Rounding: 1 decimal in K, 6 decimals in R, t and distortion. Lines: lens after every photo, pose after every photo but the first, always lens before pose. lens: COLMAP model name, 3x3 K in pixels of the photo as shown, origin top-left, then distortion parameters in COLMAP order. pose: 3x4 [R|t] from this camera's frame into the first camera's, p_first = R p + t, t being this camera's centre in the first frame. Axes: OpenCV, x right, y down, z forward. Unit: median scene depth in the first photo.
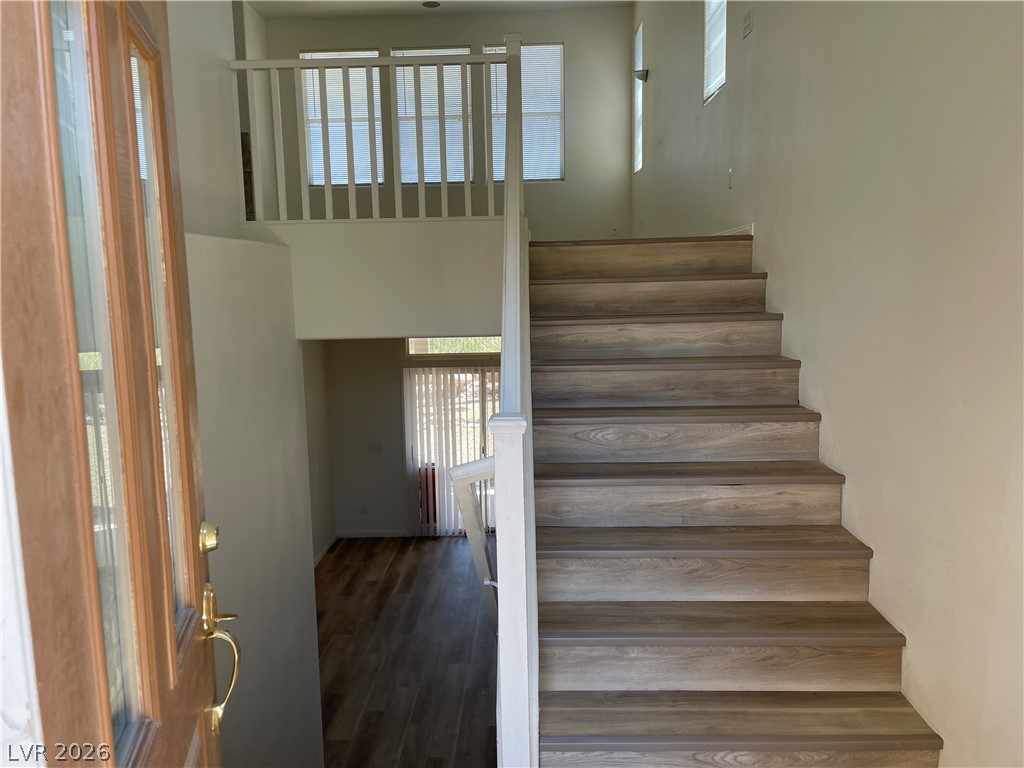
lens RADIAL K [[772.5, 0, 510.1], [0, 772.5, 380.9], [0, 0, 1]] dist [0.056773, -0.055603]
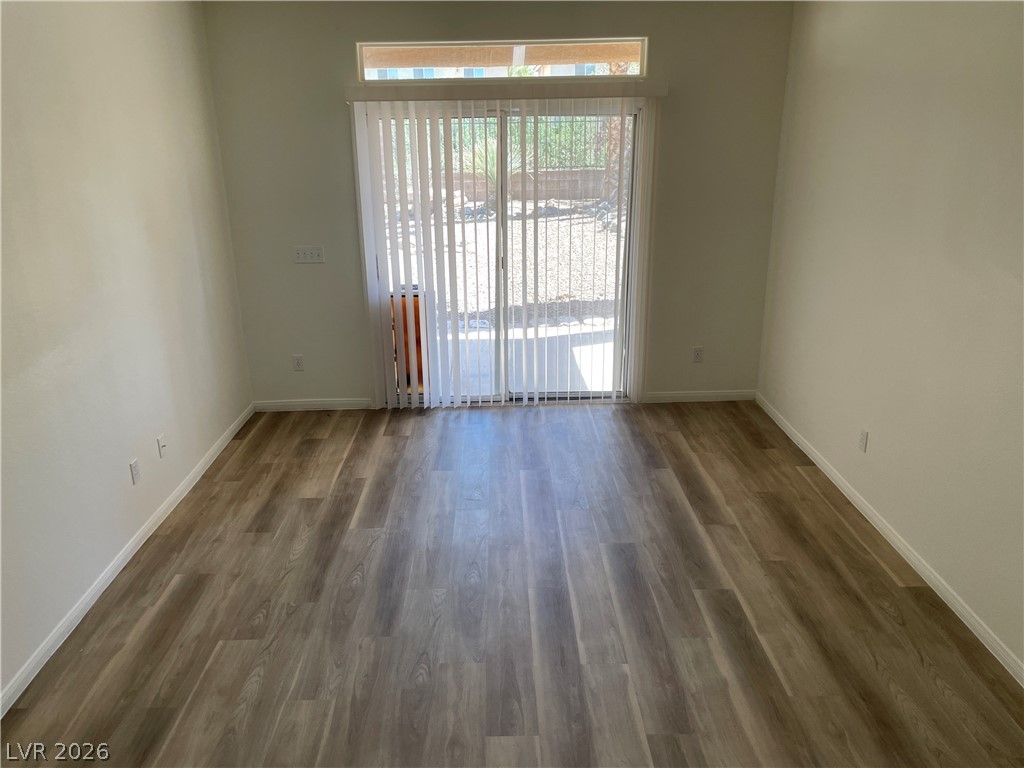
lens RADIAL K [[772.5, 0, 548.7], [0, 772.5, 374.2], [0, 0, 1]] dist [0.056773, -0.055603]
pose [[0.995474, -0.010665, 0.094435, -0.060932], [-0.007544, 0.981679, 0.190391, 0.066635], [-0.094735, -0.190241, 0.977156, 0.454258]]
